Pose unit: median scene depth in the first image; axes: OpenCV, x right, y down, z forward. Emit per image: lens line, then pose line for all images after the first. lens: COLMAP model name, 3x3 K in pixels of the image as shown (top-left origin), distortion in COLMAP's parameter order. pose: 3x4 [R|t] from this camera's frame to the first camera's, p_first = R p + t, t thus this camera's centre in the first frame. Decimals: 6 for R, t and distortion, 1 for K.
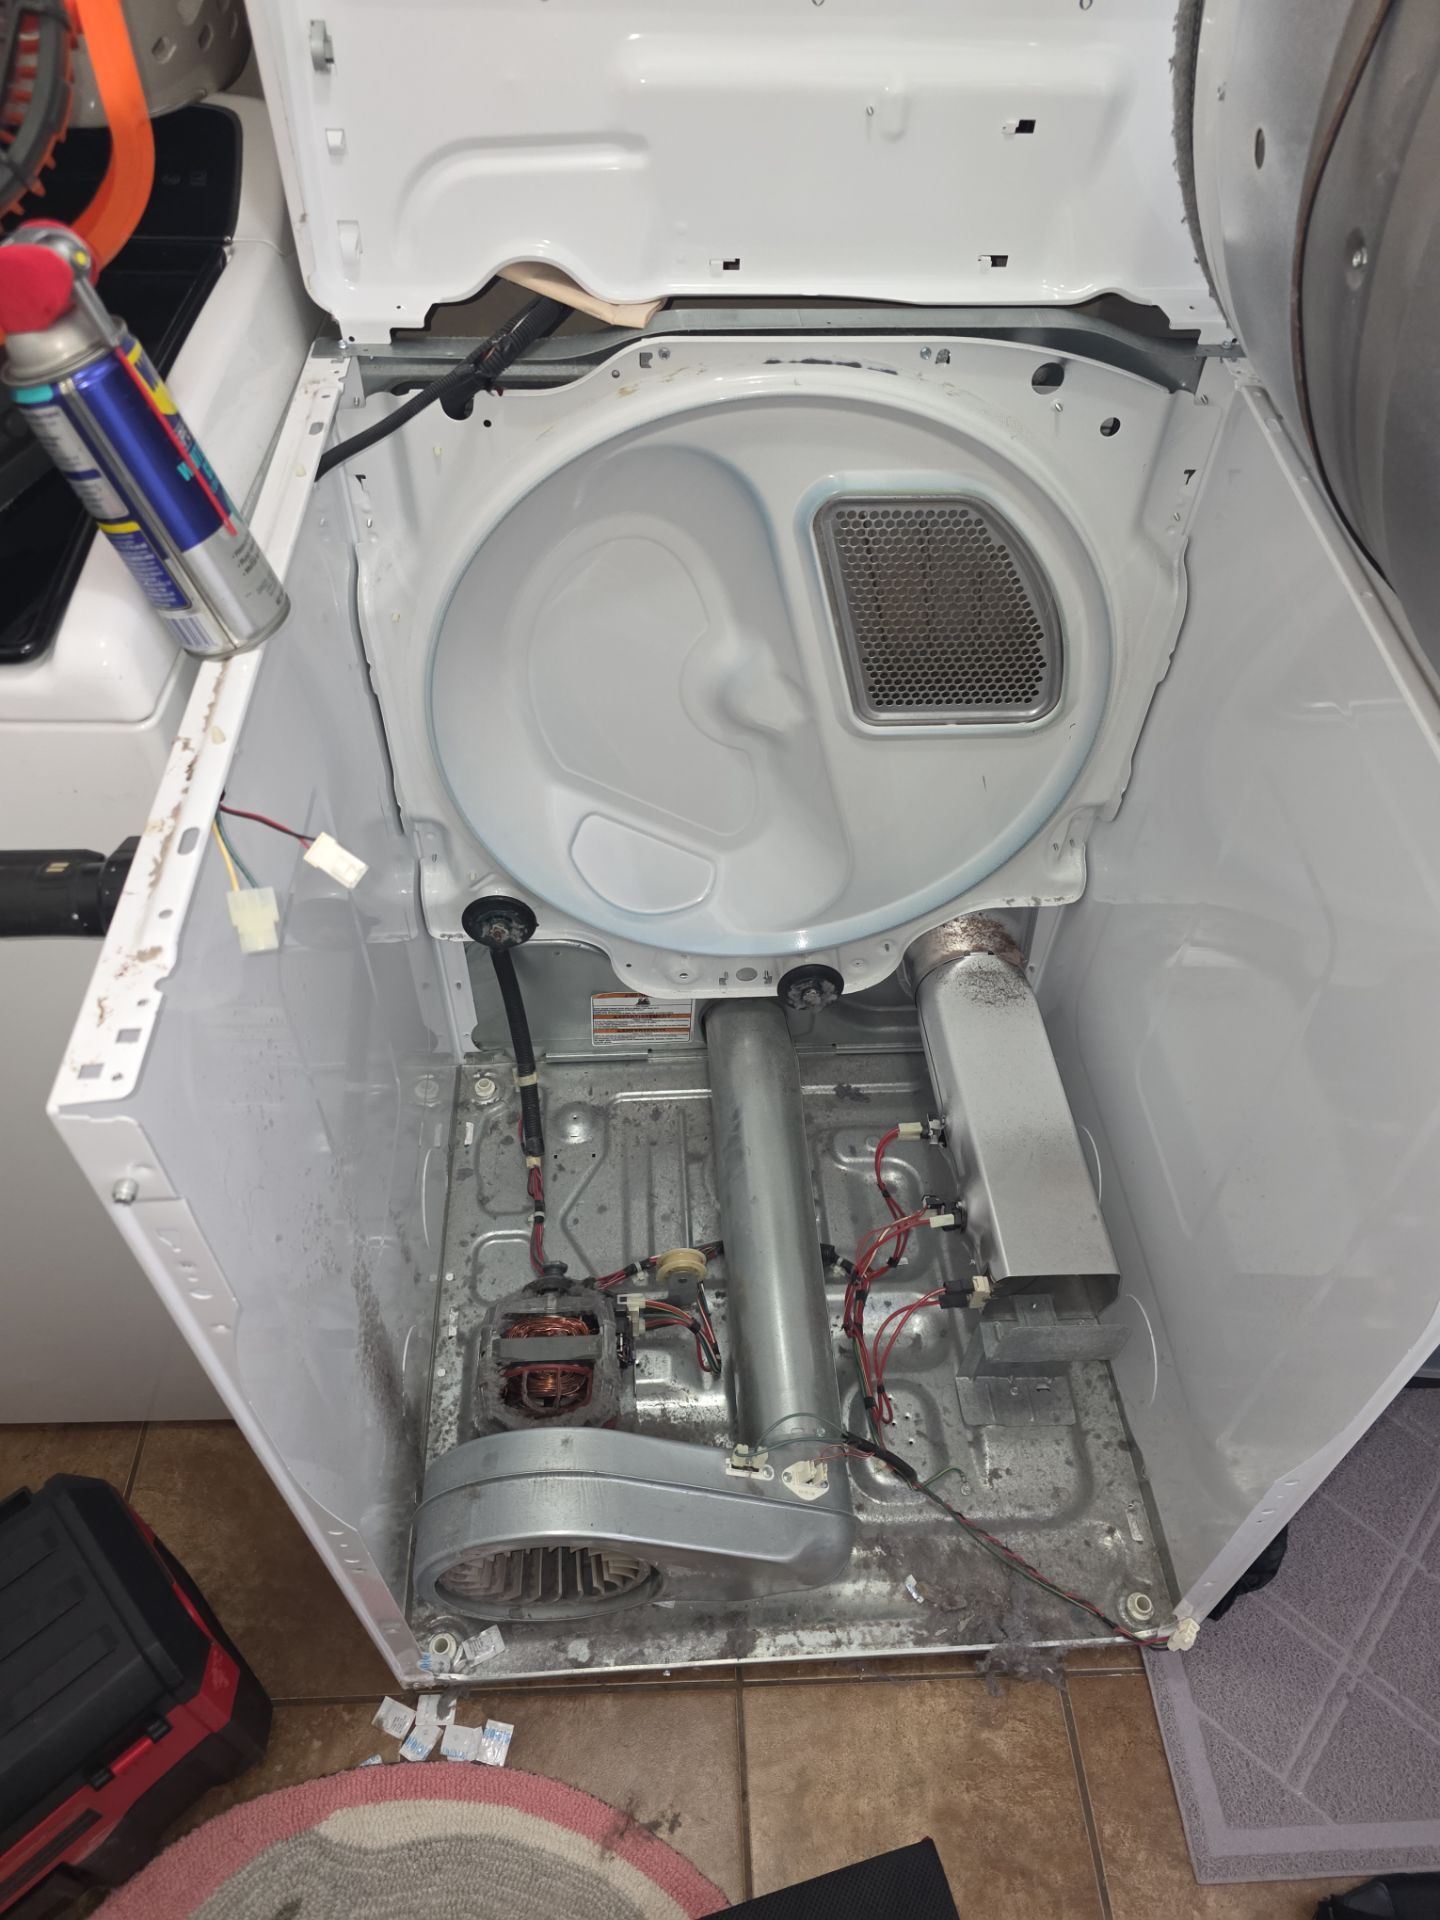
lens RADIAL K [[1275.4, 0, 736.7], [0, 1275.4, 962.3], [0, 0, 1]] dist [0.069413, -0.092662]
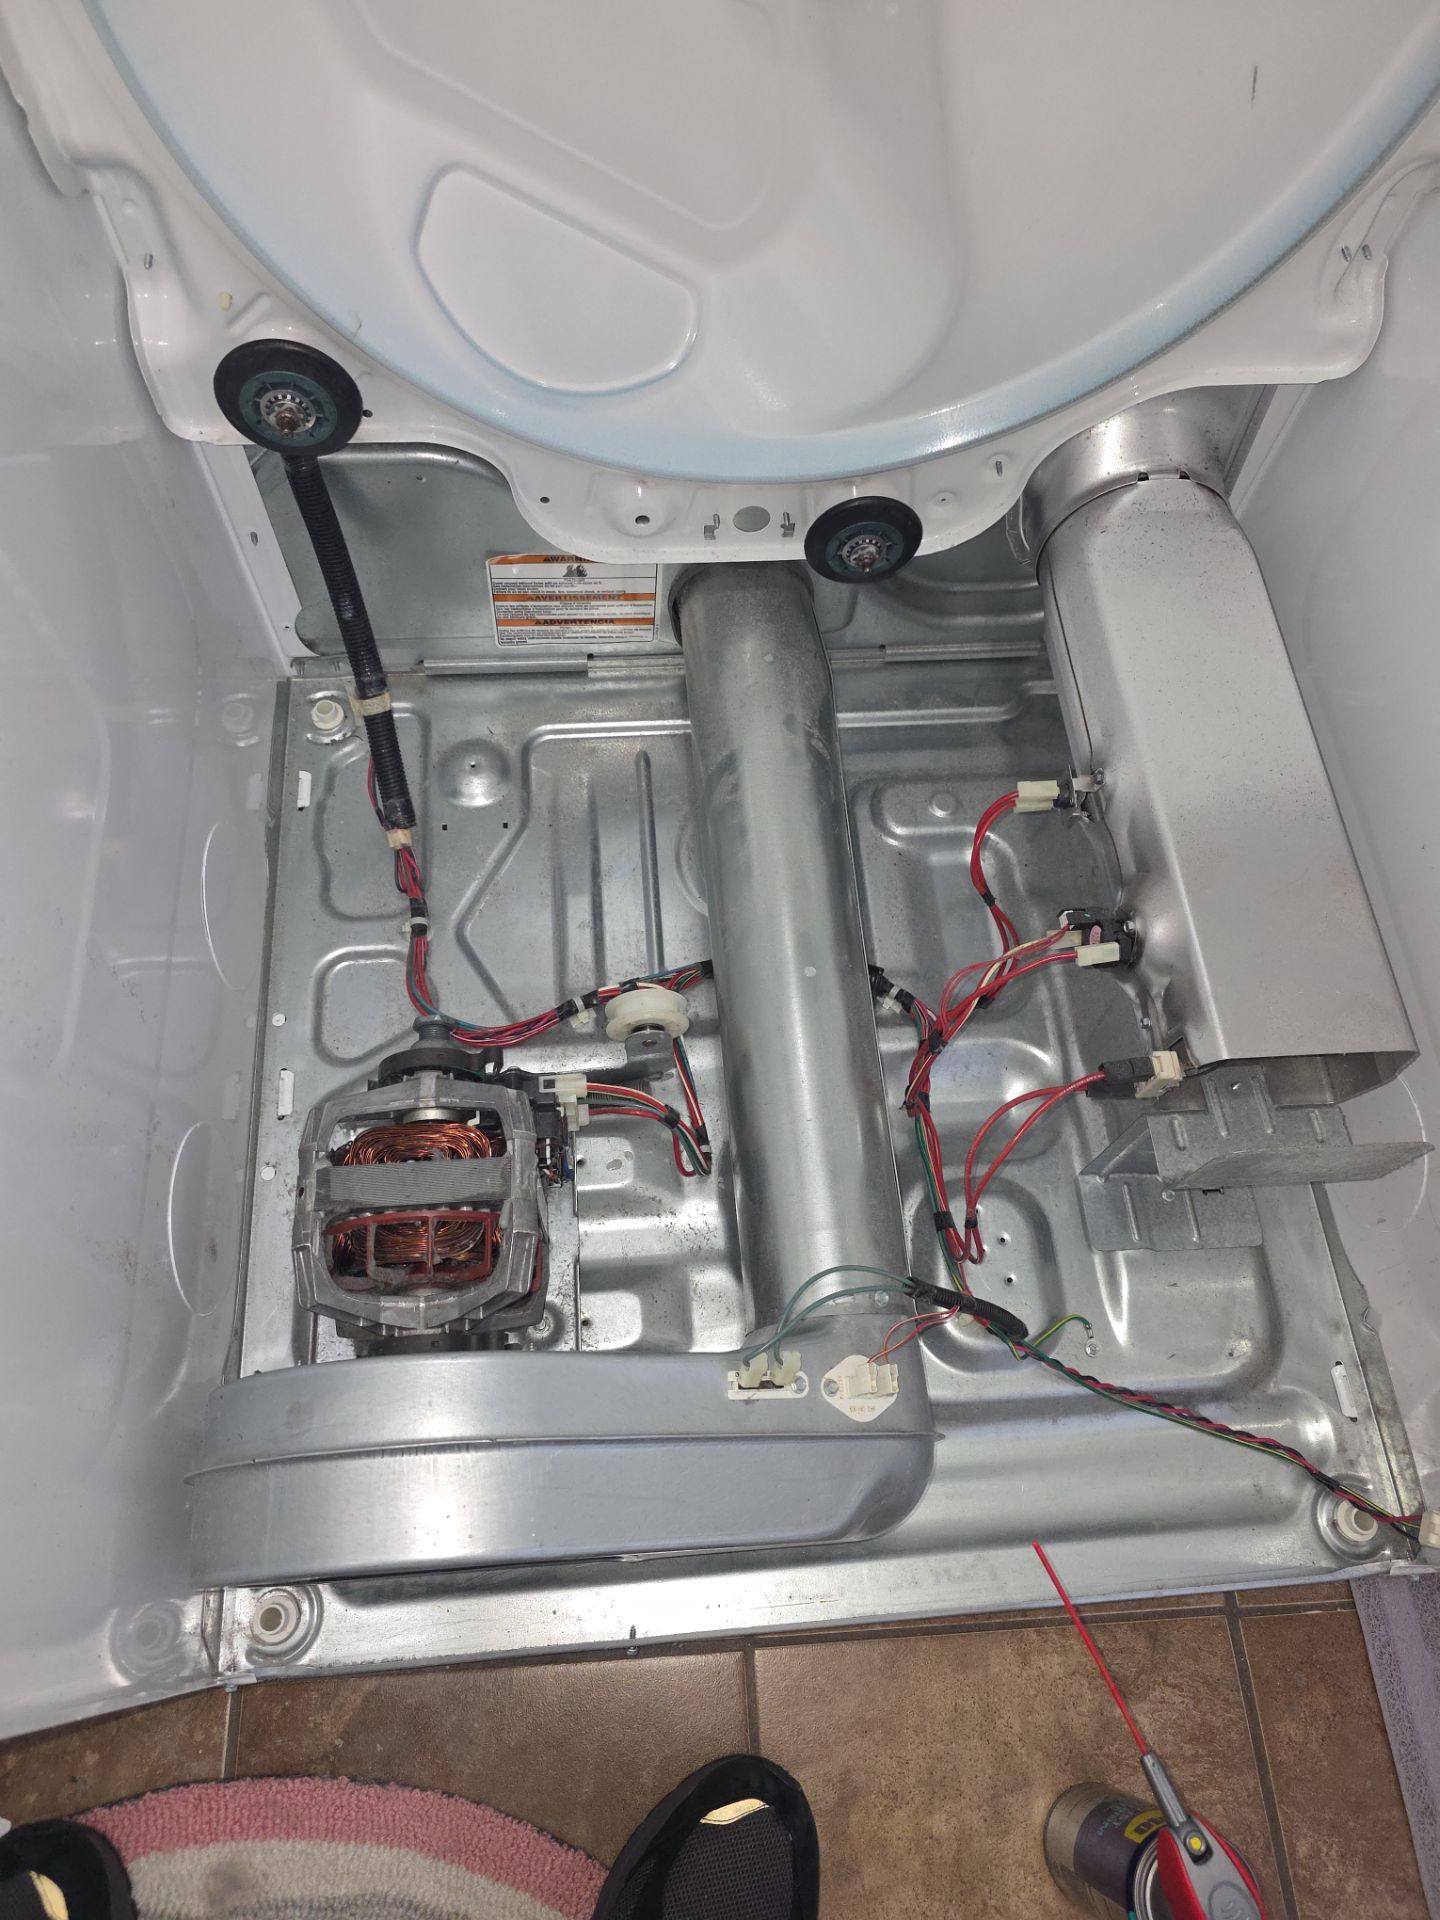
lens RADIAL K [[1275.4, 0, 736.7], [0, 1275.4, 962.3], [0, 0, 1]] dist [0.069413, -0.092662]
pose [[0.999532, -0.005910, 0.030009, -0.019527], [-0.003089, 0.956631, 0.291286, 0.036868], [-0.030429, -0.291242, 0.956165, 0.441226]]
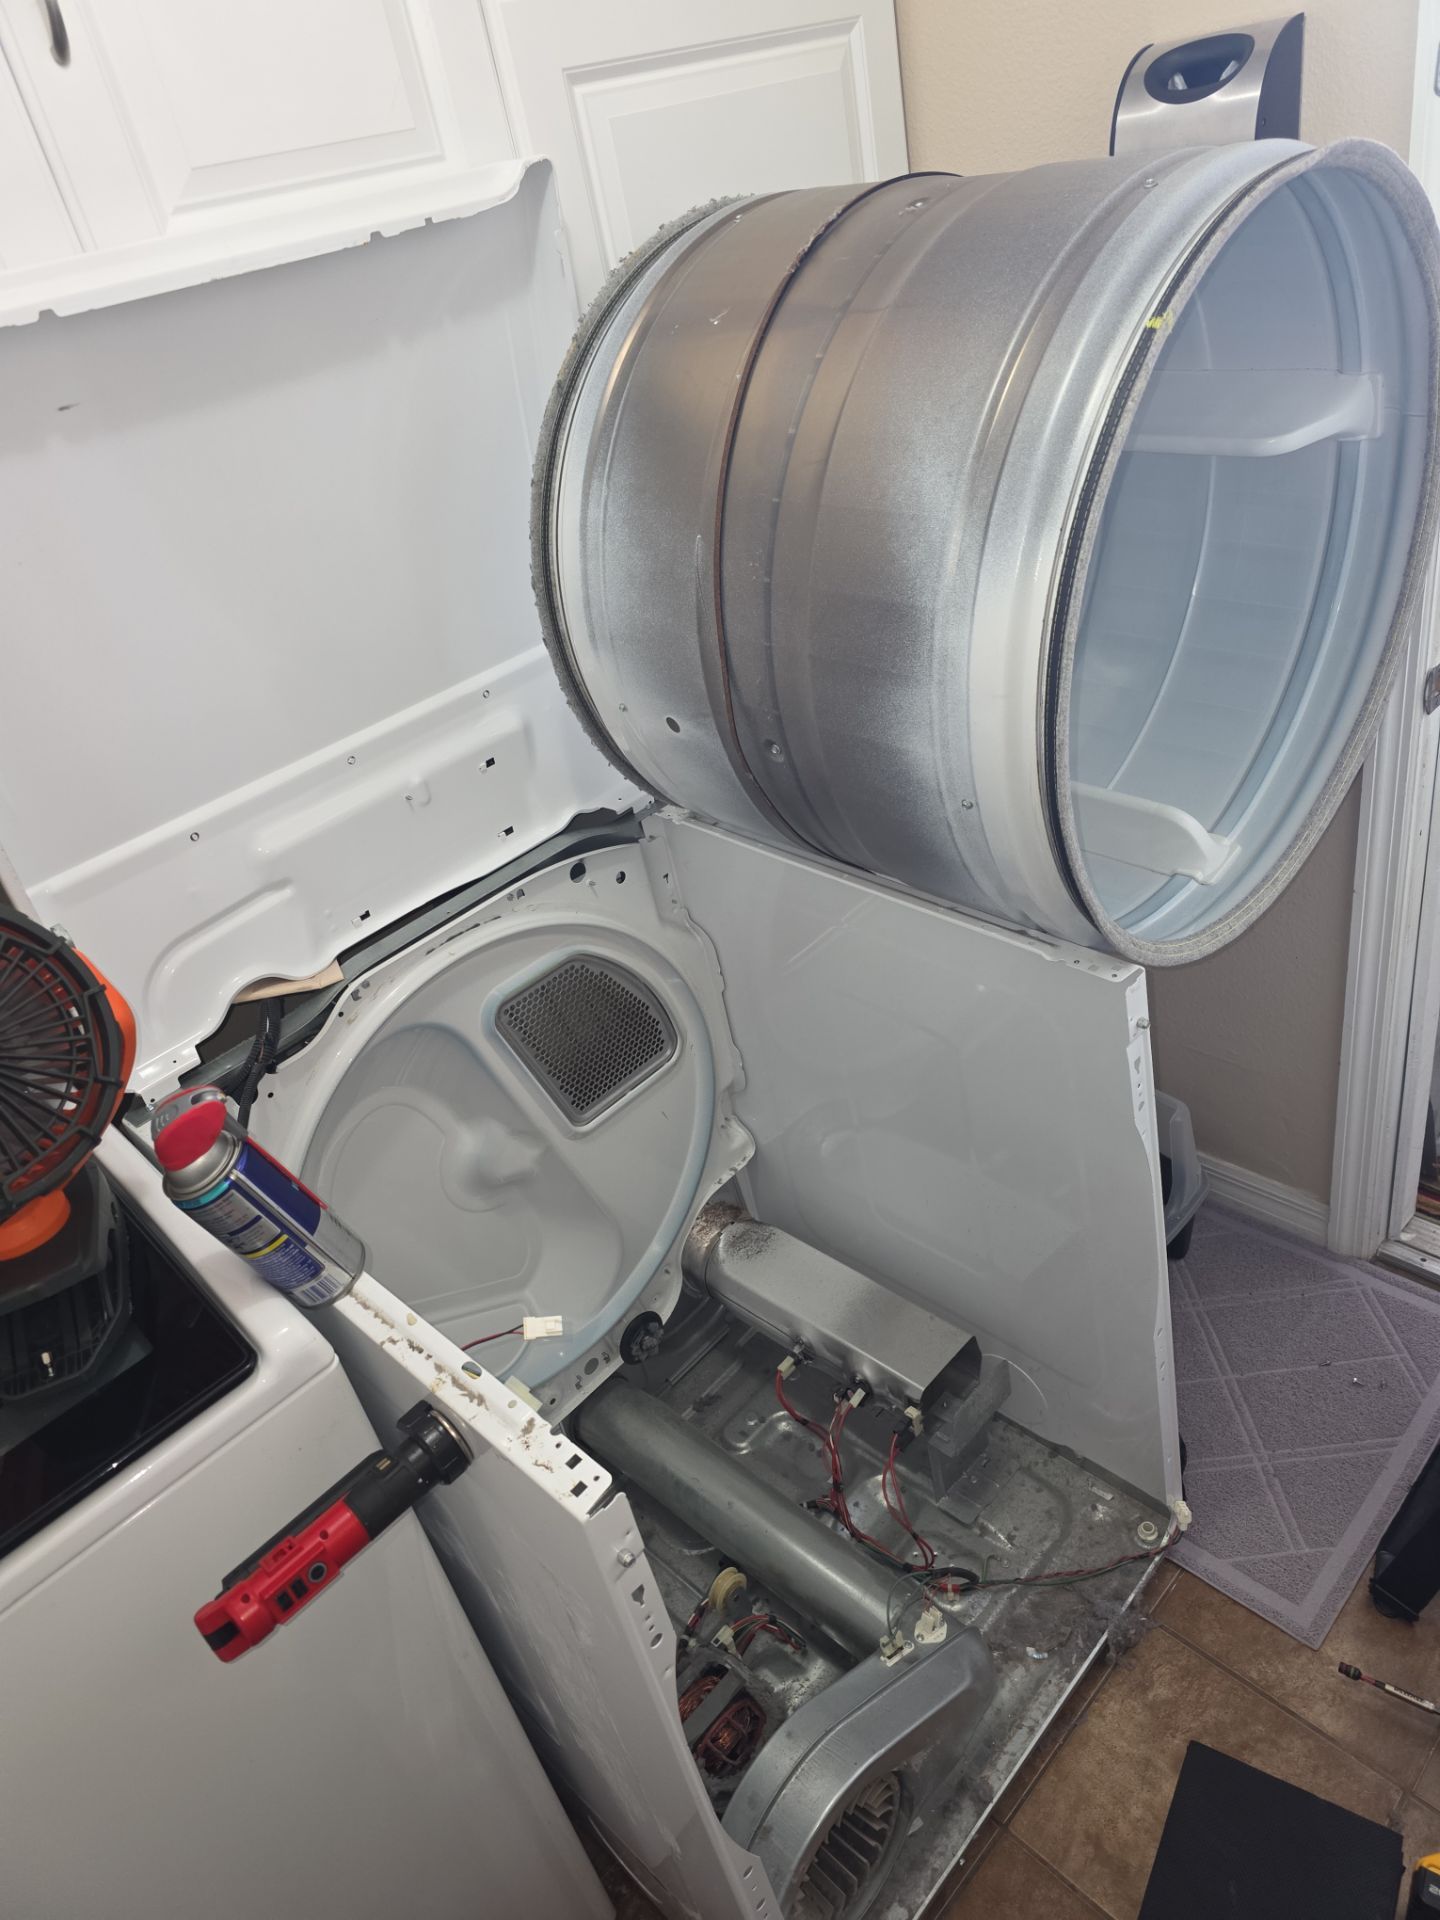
lens RADIAL K [[1292.5, 0, 720.5], [0, 1292.5, 915.5], [0, 0, 1]] dist [0.063906, -0.069546]
pose [[0.721633, -0.487512, 0.491507, -0.340665], [0.630391, 0.756176, -0.175514, -0.022350], [-0.286100, 0.436498, 0.853004, -0.289503]]
